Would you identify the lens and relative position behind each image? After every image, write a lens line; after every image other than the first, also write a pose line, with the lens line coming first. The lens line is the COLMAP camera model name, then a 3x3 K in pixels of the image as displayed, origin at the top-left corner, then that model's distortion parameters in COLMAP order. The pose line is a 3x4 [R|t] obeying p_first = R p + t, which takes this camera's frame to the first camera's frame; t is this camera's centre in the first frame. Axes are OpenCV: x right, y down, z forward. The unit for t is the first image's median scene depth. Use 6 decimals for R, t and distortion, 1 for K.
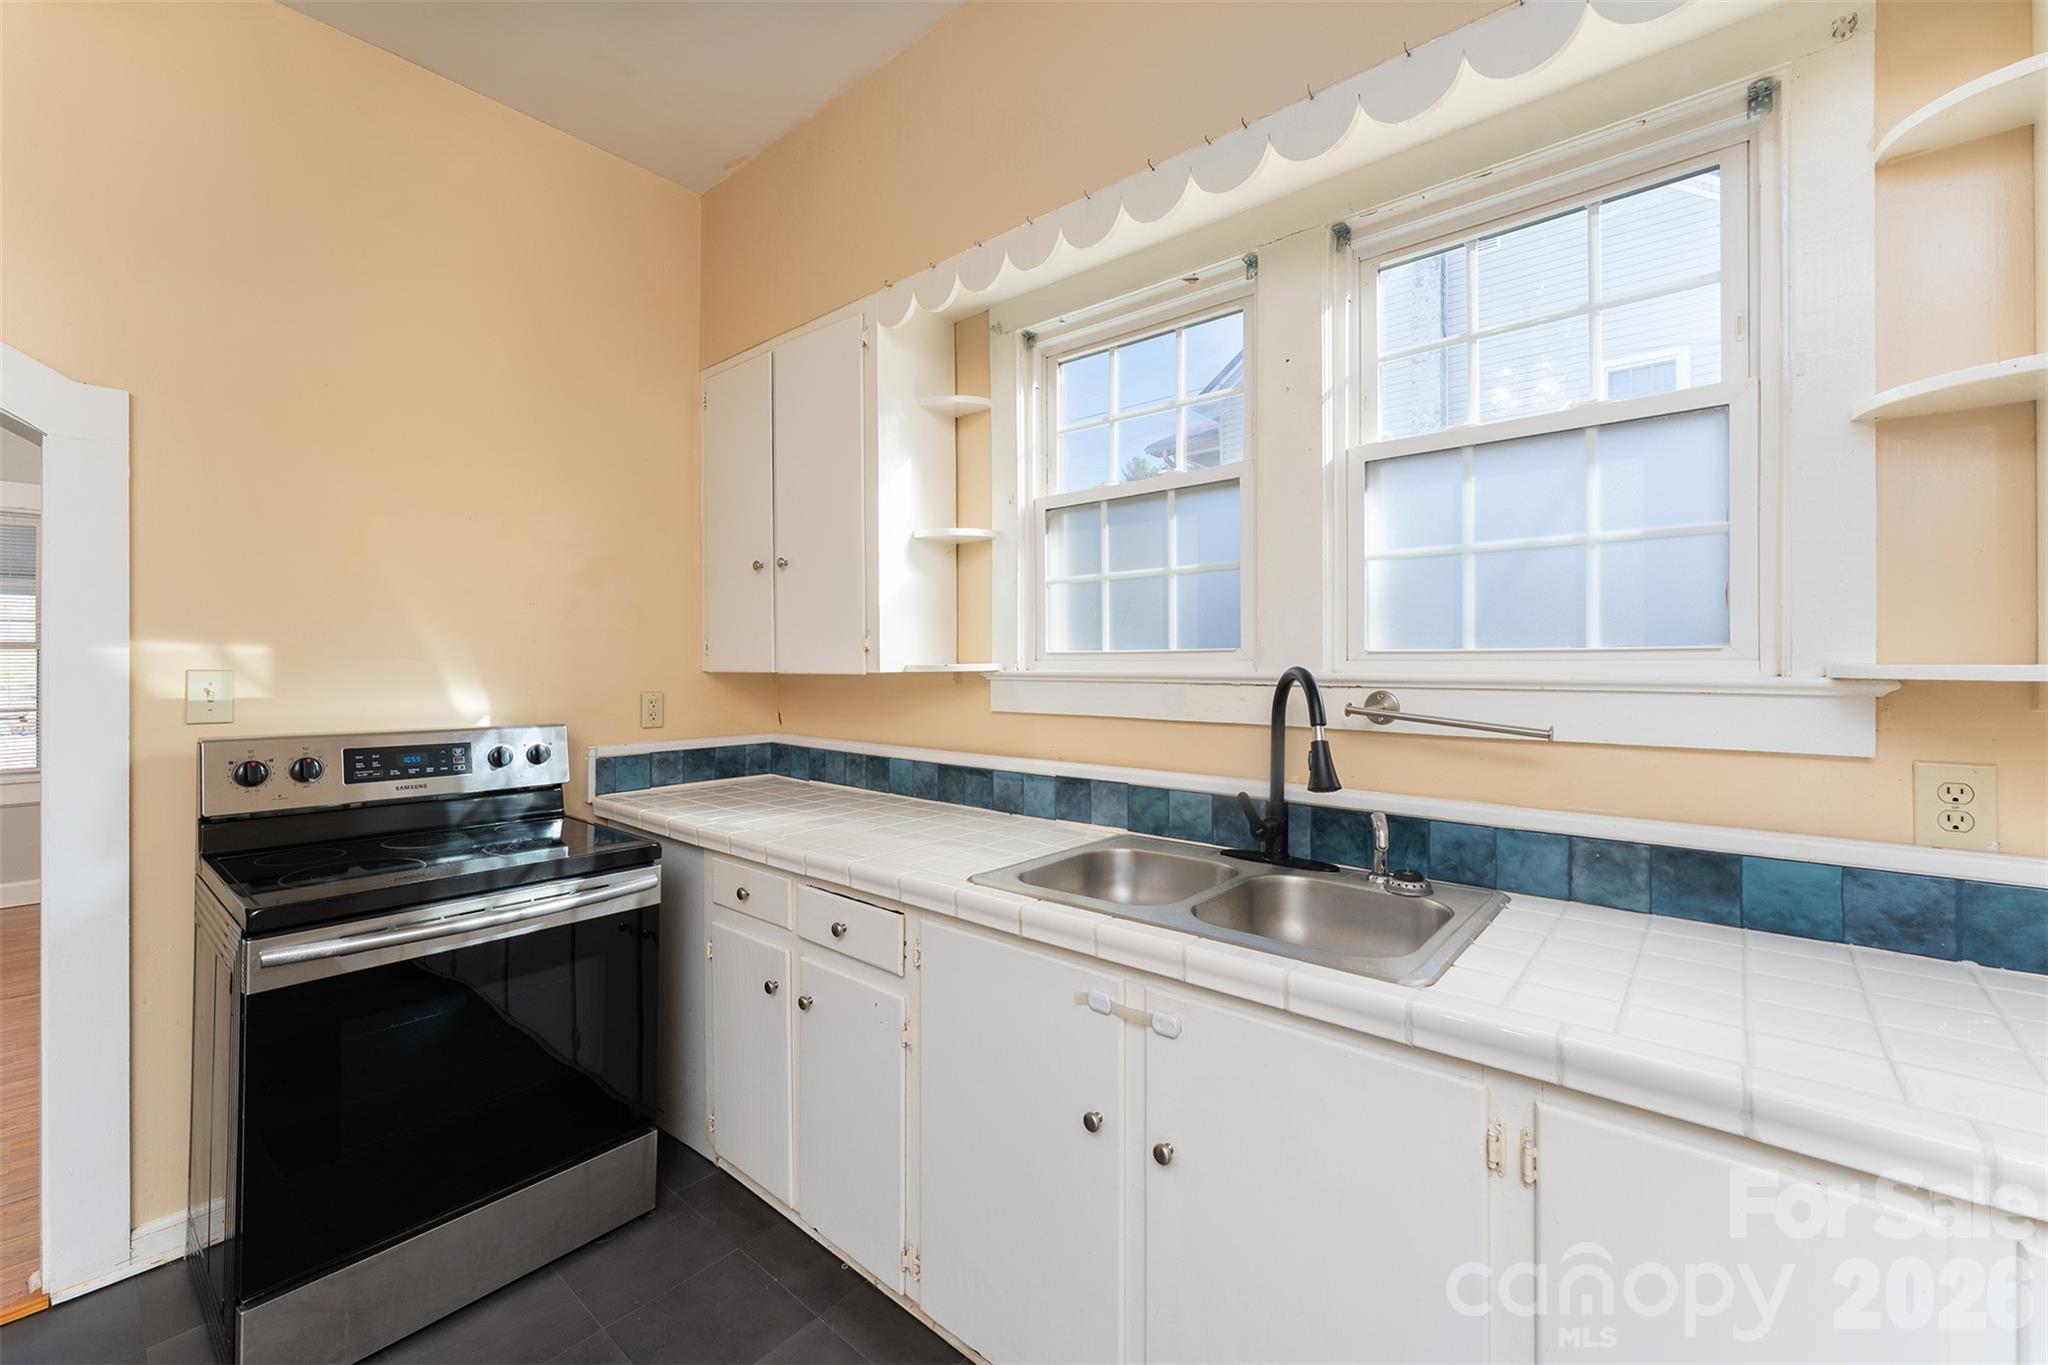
lens RADIAL K [[823.6, 0, 1026.8], [0, 823.6, 658.6], [0, 0, 1]] dist [-0.000630, -0.000051]
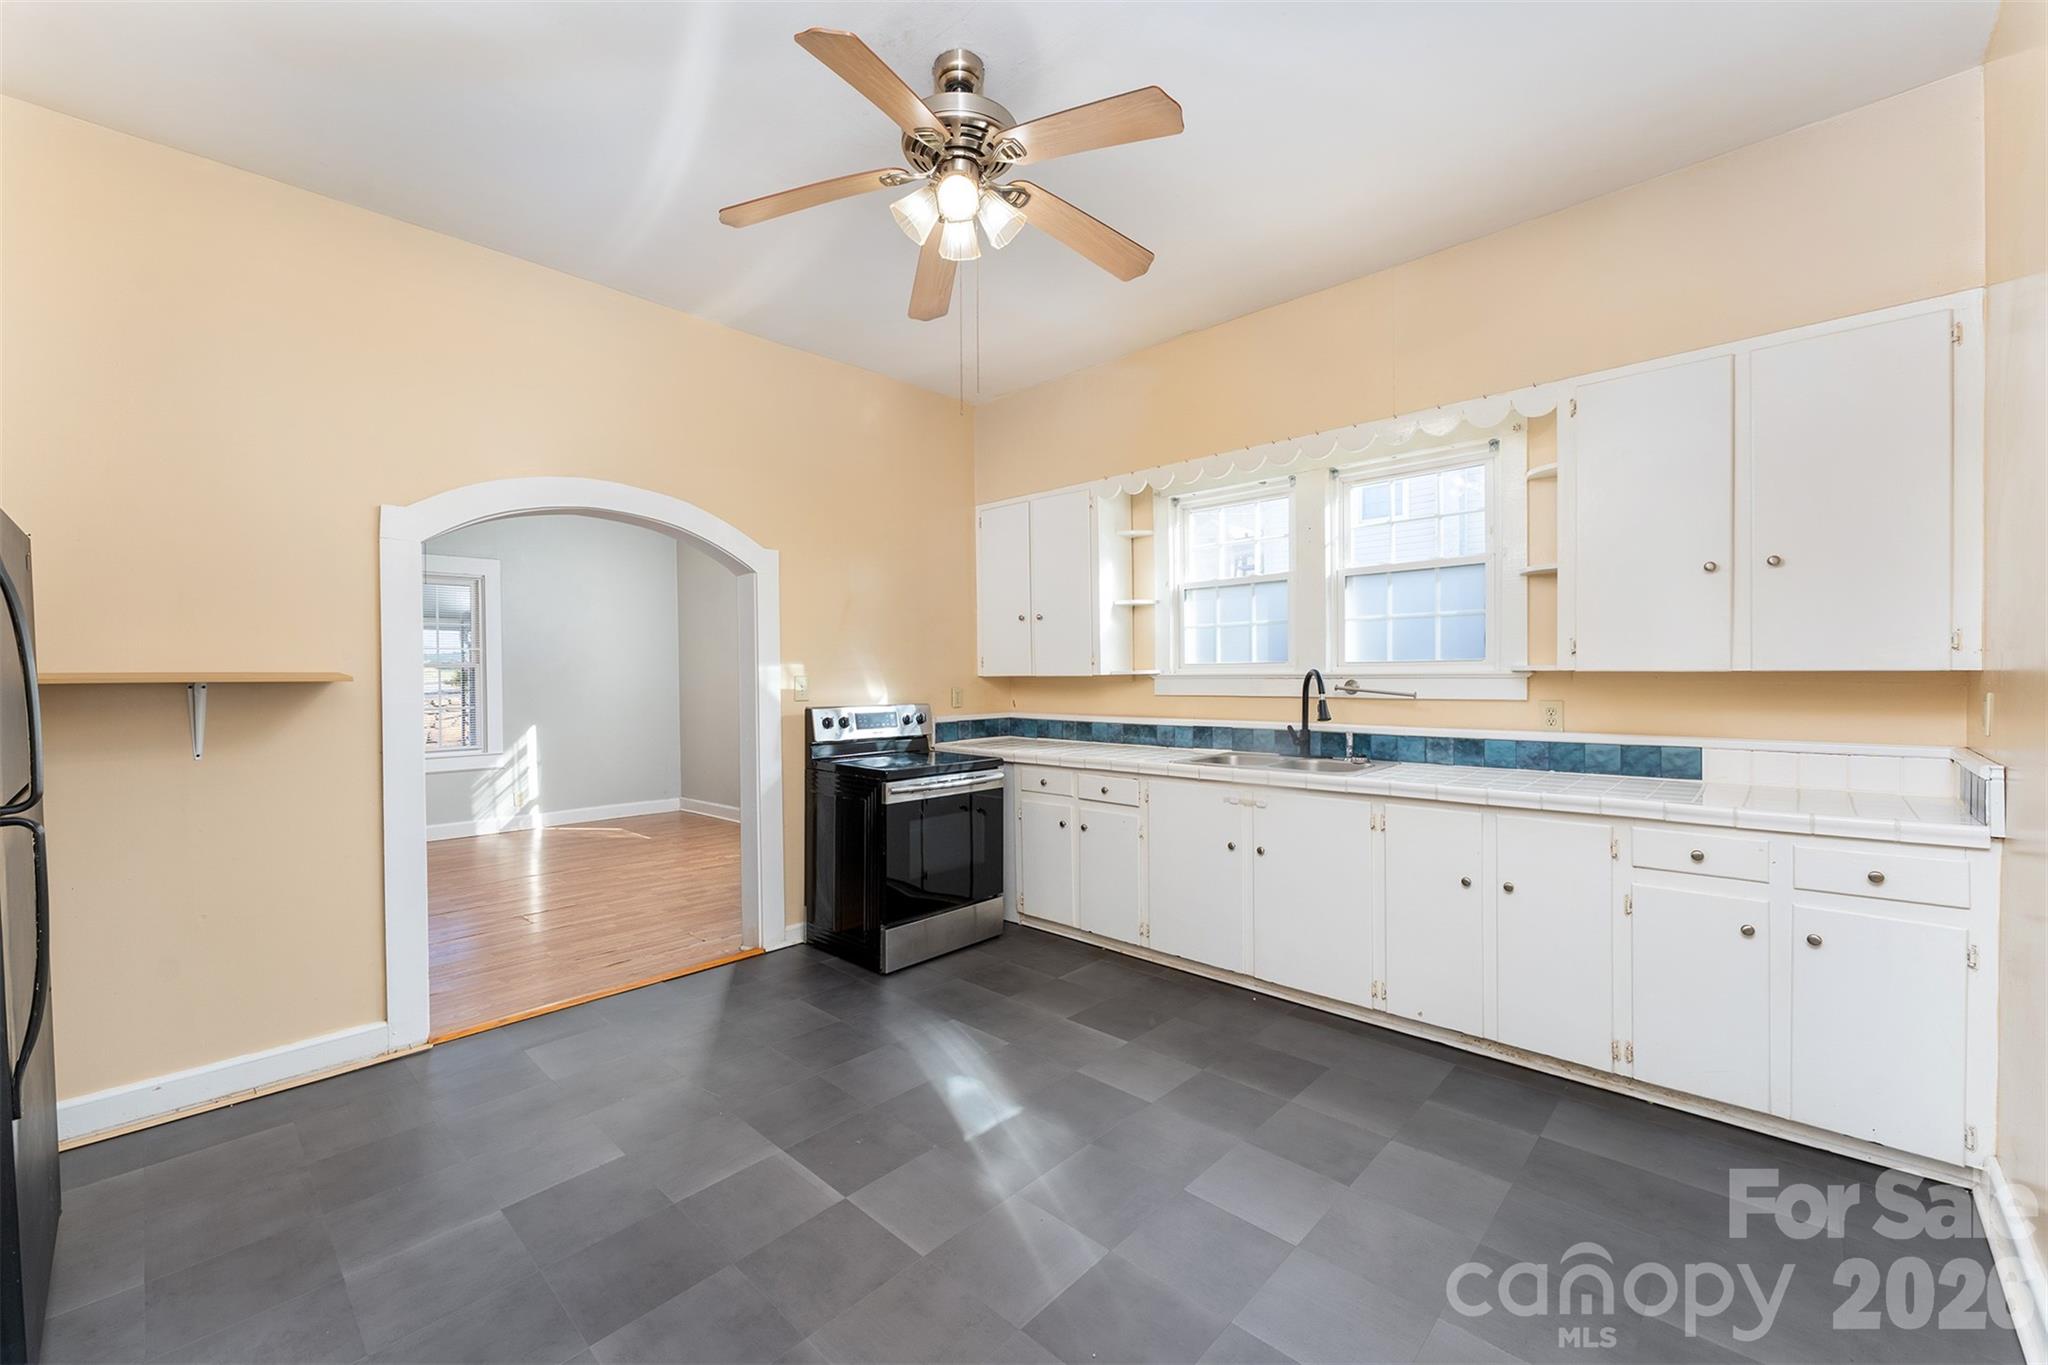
lens RADIAL K [[823.6, 0, 1026.9], [0, 823.6, 681.9], [0, 0, 1]] dist [-0.000630, -0.000051]
pose [[0.998864, -0.009049, -0.046789, -0.314178], [0.009780, 0.999833, 0.015421, 0.002149], [0.046642, -0.015861, 0.998786, -1.153051]]
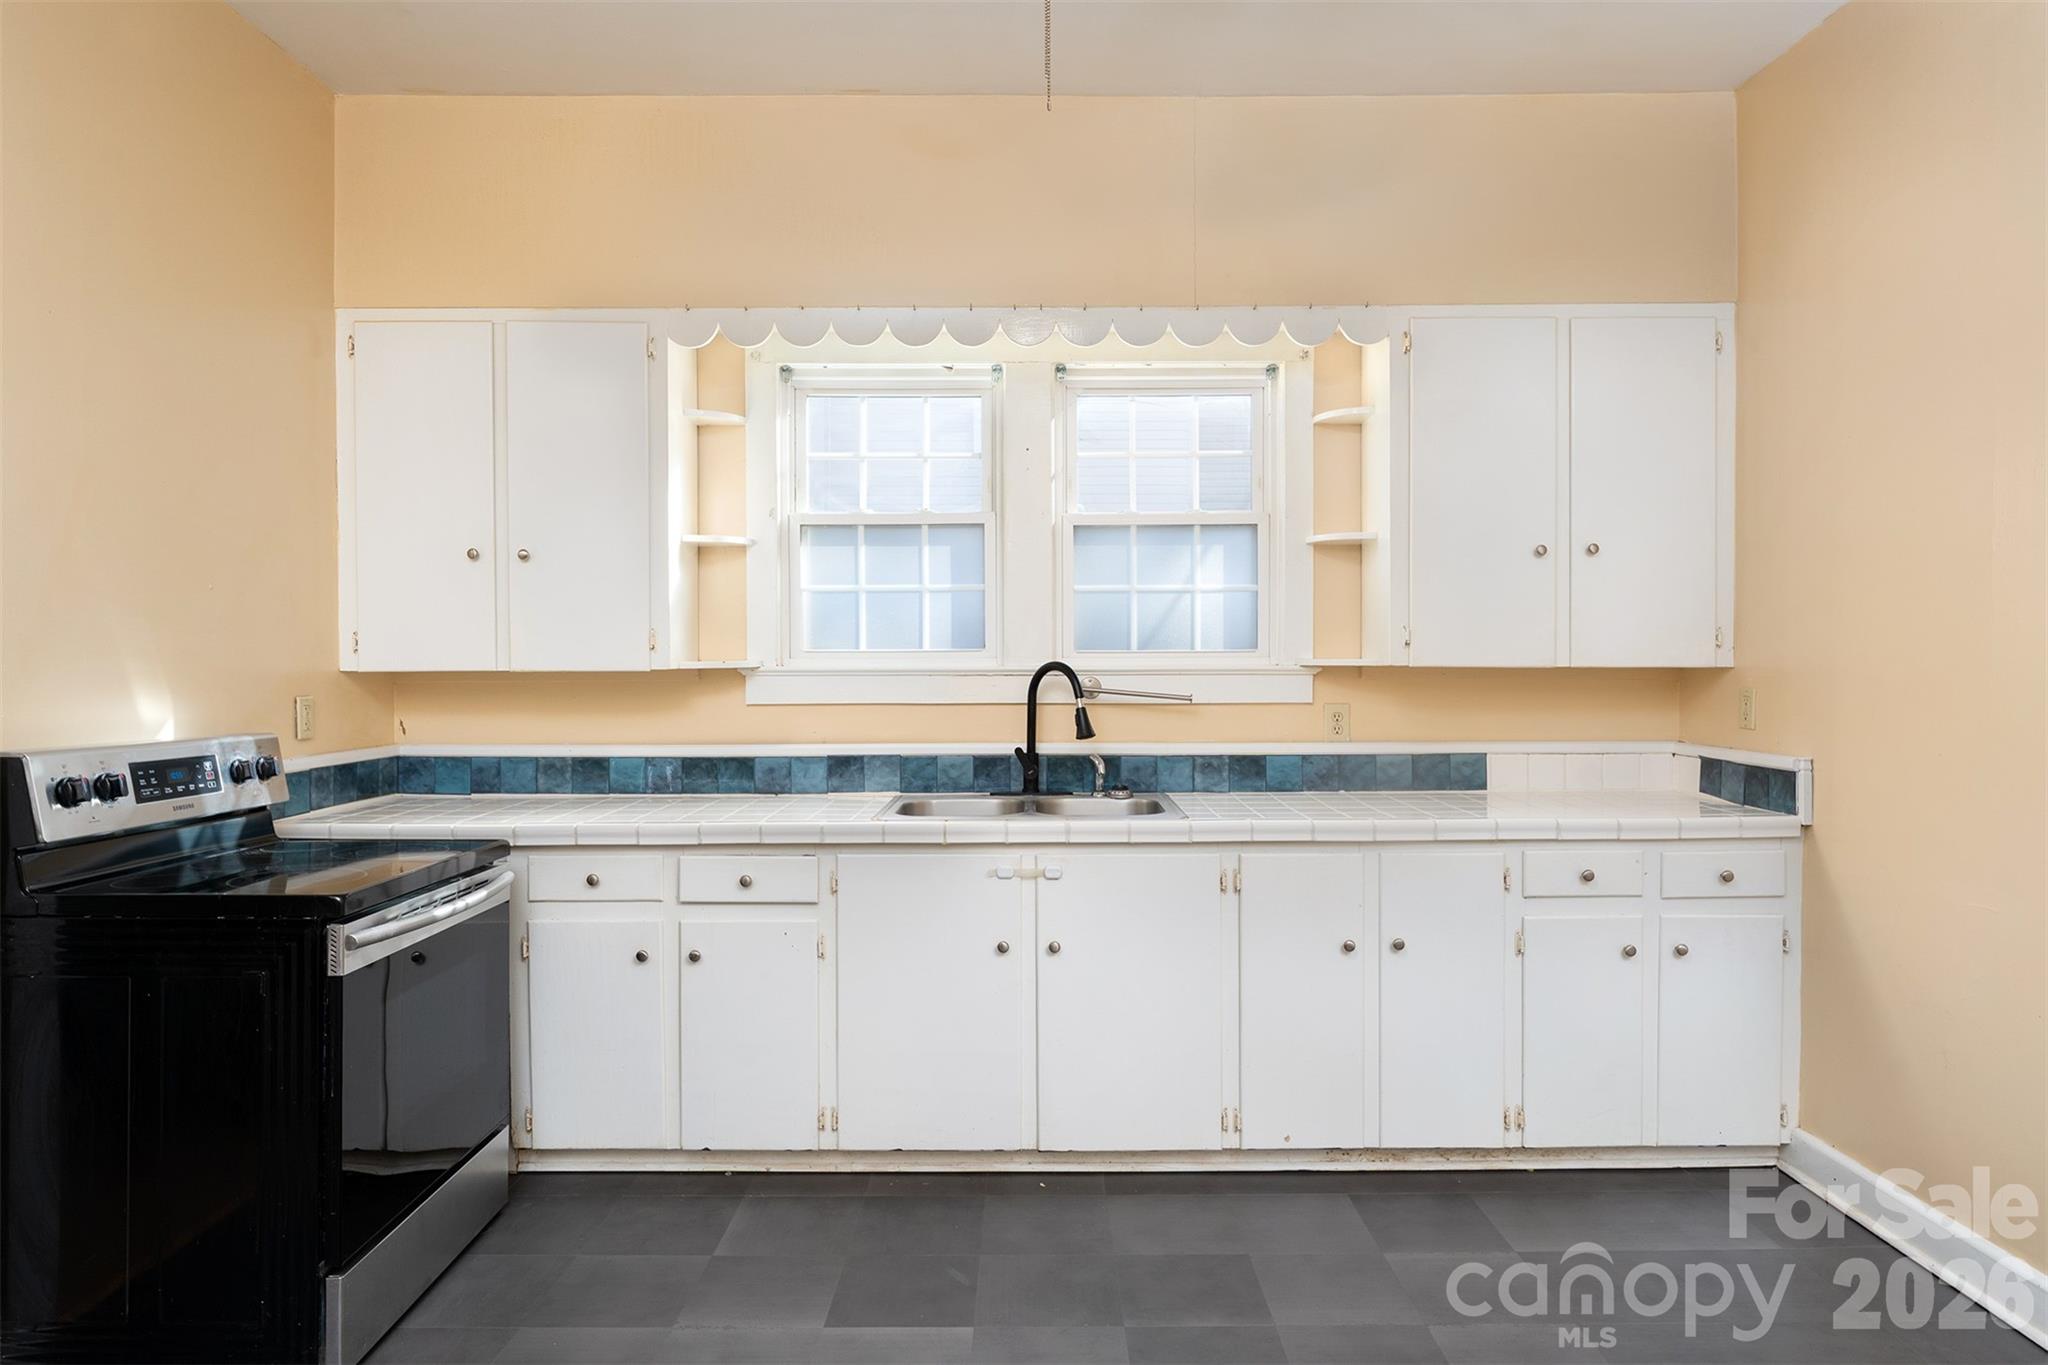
lens RADIAL K [[1195.2, 0, 1030.5], [0, 1195.2, 680.9], [0, 0, 1]] dist [0.000795, 0.000593]
pose [[0.756752, -0.011810, 0.653596, -0.998699], [0.000111, 0.999839, 0.017939, 0.005016], [-0.653702, -0.013503, 0.756631, -0.559112]]
